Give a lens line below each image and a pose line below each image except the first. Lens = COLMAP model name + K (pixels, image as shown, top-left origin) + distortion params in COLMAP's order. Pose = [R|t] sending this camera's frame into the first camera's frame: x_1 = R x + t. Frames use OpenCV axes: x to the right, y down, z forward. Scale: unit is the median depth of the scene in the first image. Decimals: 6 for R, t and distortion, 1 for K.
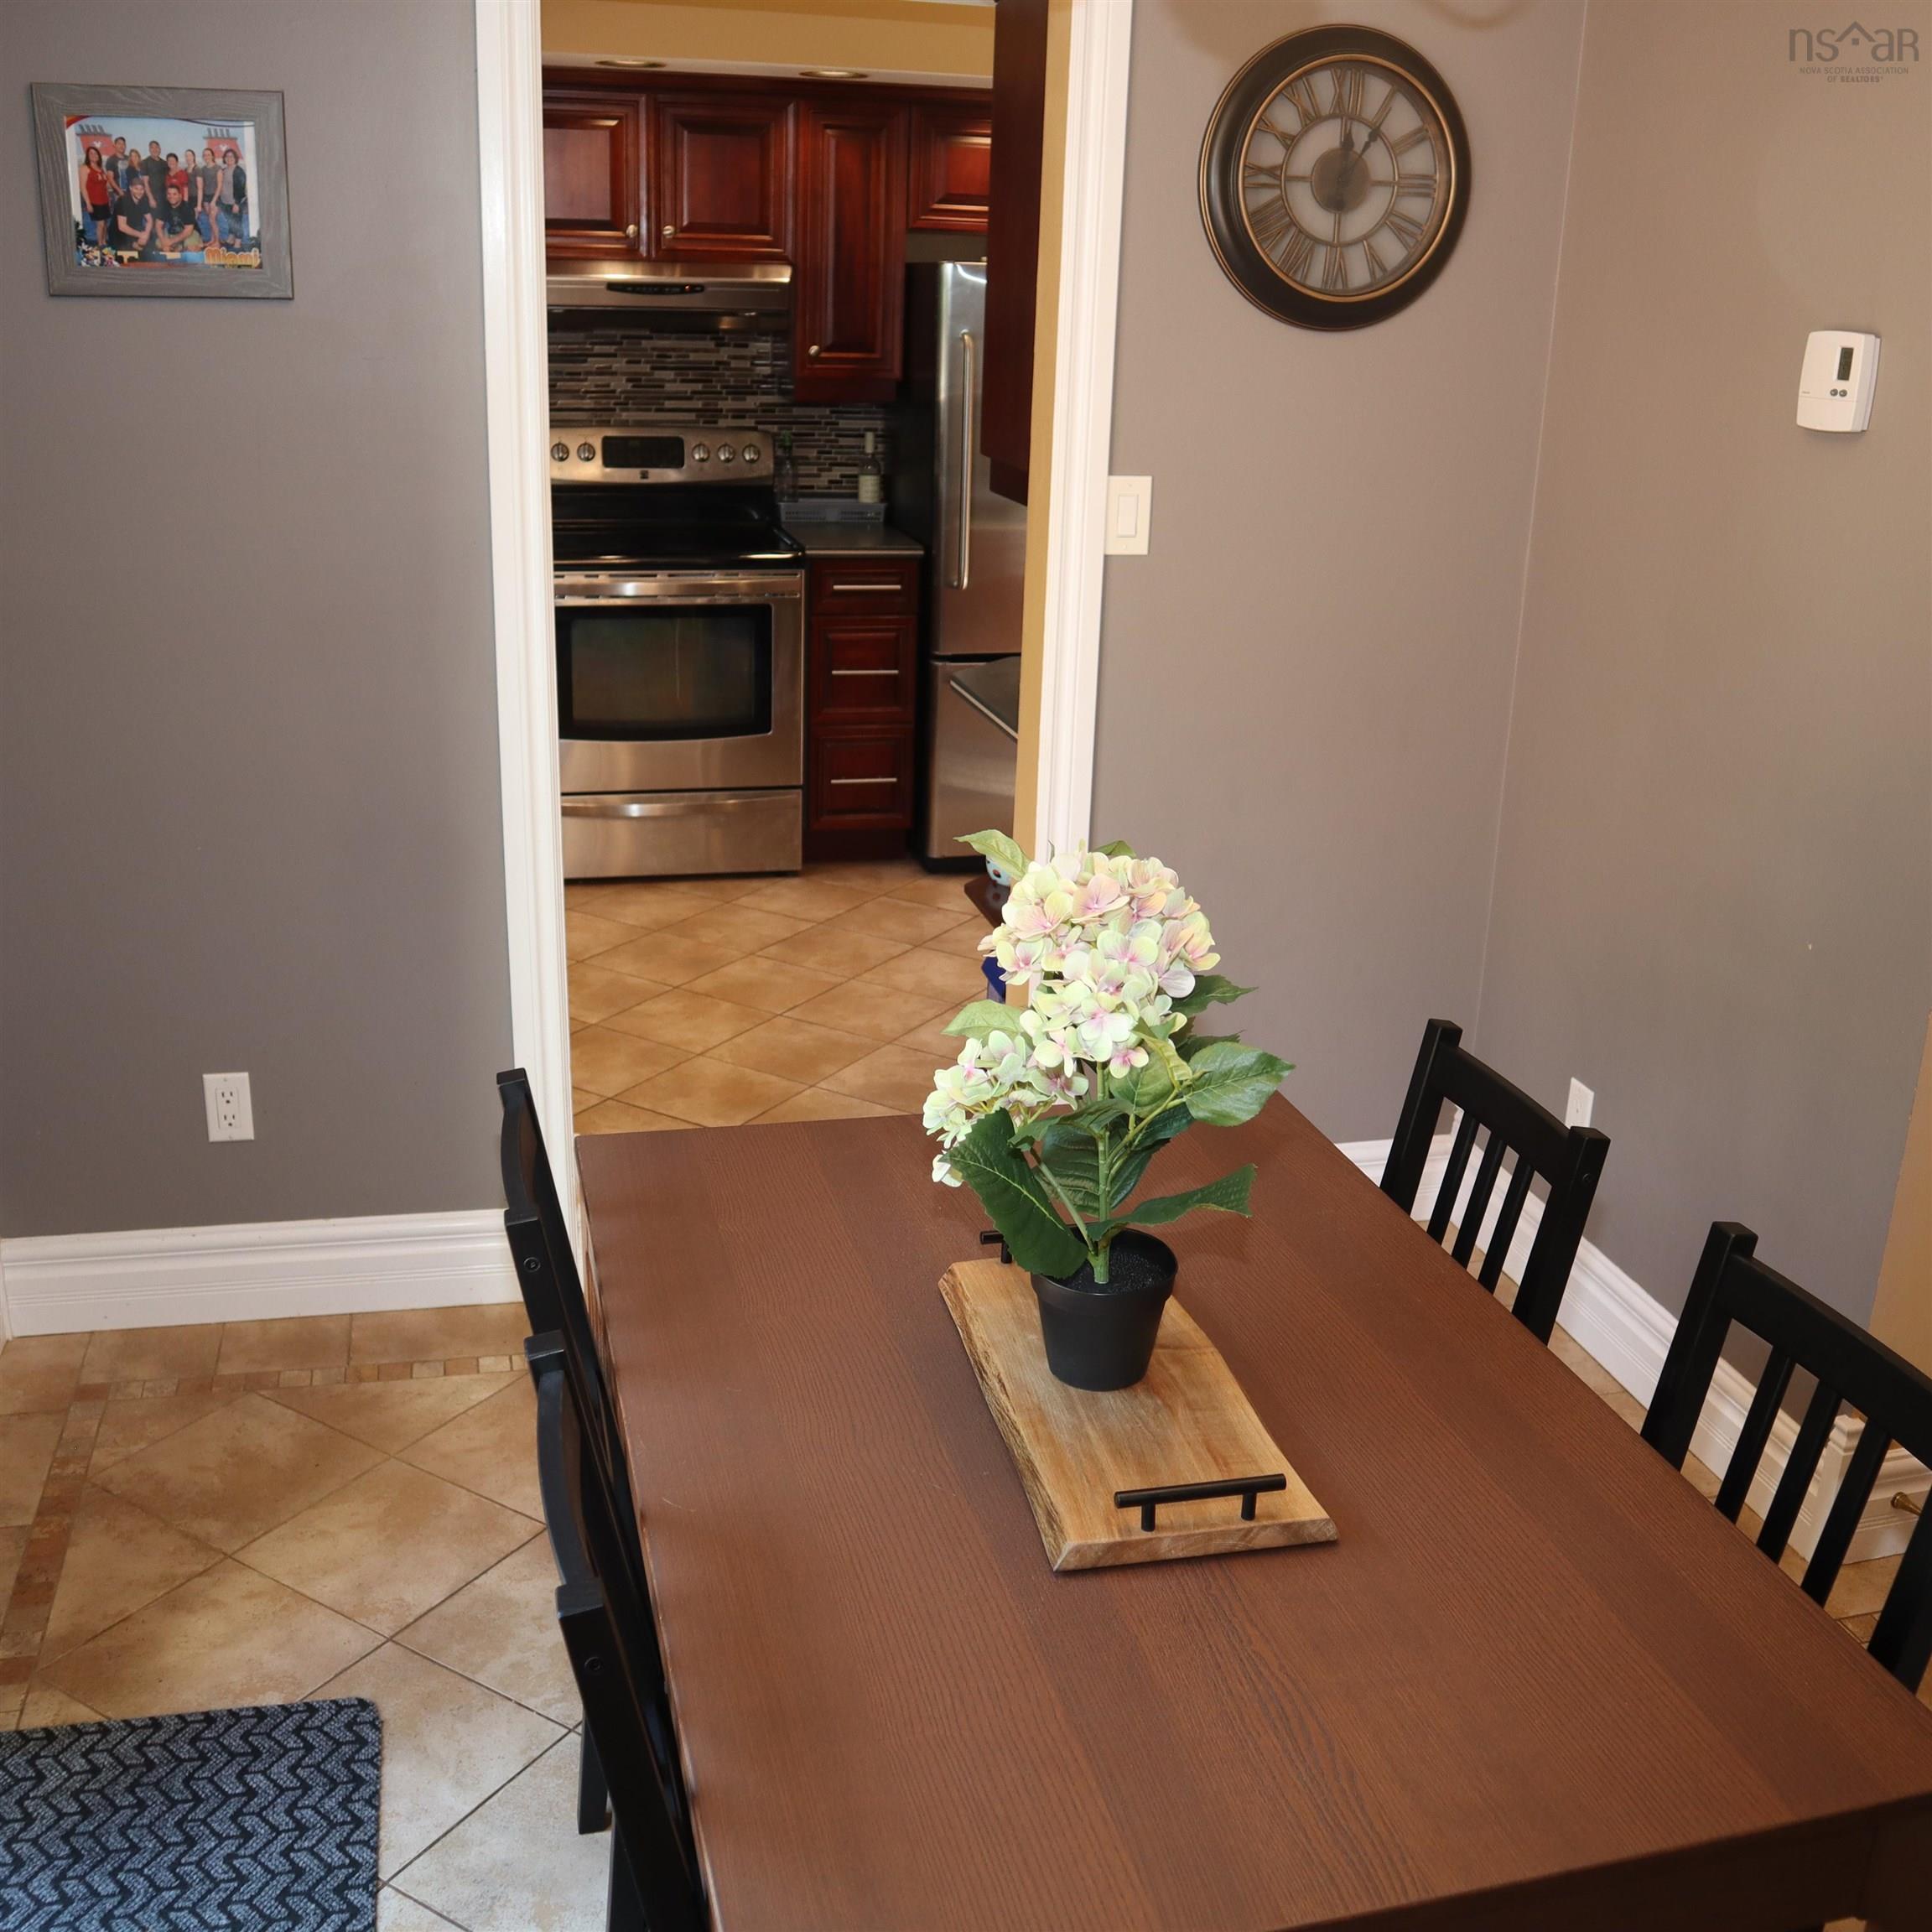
lens RADIAL K [[2054.7, 0, 966.0], [0, 2054.7, 966.0], [0, 0, 1]] dist [-0.097013, 0.028603]
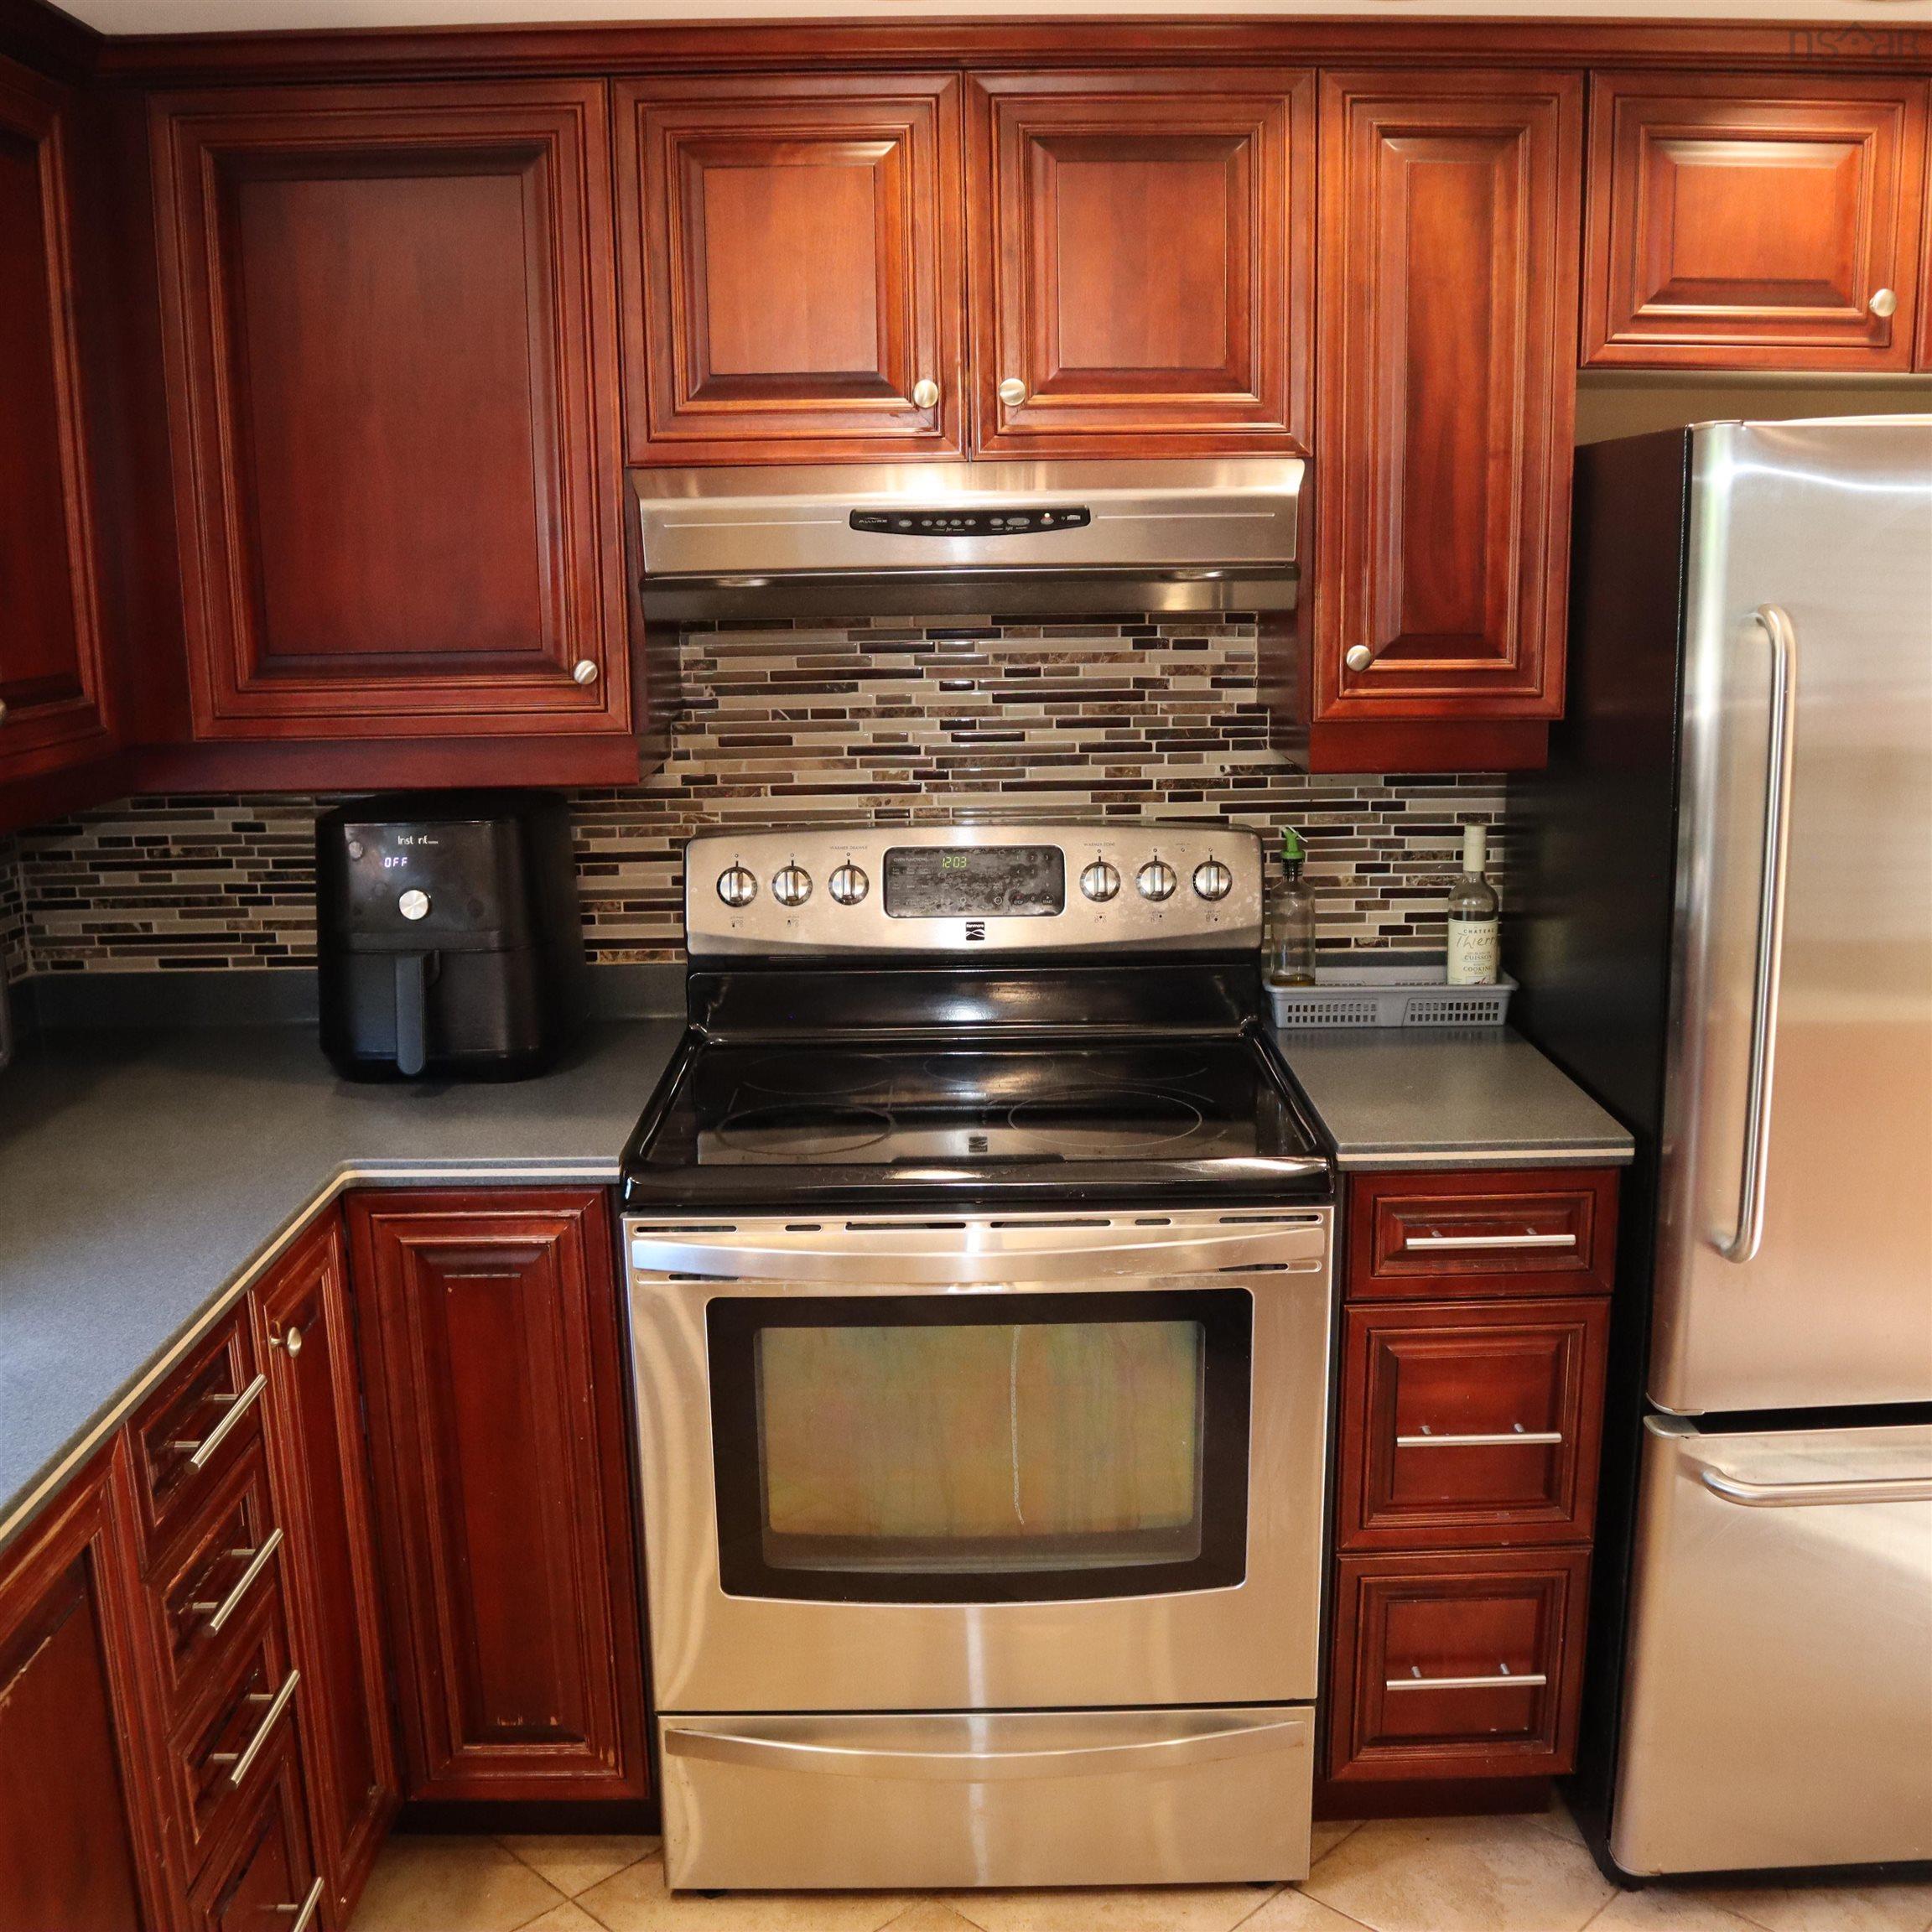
lens RADIAL K [[2054.7, 0, 966.0], [0, 2054.7, 966.0], [0, 0, 1]] dist [-0.097013, 0.028603]
pose [[0.971418, 0.001482, -0.237371, -0.050383], [-0.032842, 0.991202, -0.128216, -0.173165], [0.235092, 0.132347, 0.962920, 0.555792]]
